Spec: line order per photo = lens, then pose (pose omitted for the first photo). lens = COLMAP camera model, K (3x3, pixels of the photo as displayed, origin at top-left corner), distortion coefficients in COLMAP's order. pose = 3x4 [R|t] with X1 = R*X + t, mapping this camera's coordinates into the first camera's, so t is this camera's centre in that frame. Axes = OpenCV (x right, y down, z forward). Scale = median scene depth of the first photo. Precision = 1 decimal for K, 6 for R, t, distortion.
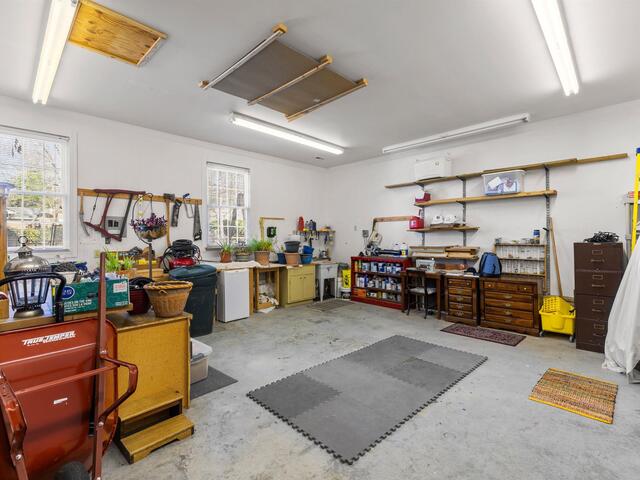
lens RADIAL K [[310.1, 0, 324.2], [0, 310.1, 240.9], [0, 0, 1]] dist [0.001397, 0.000342]
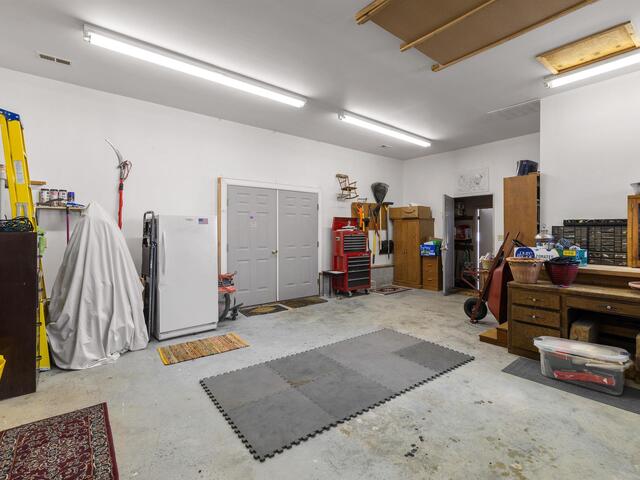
lens RADIAL K [[310.1, 0, 324.2], [0, 310.1, 240.9], [0, 0, 1]] dist [0.001397, 0.000342]
pose [[-0.991894, 0.005324, 0.126957, 0.138359], [0.010246, 0.999220, 0.038145, 0.005278], [-0.126654, 0.039137, -0.991175, 1.921799]]
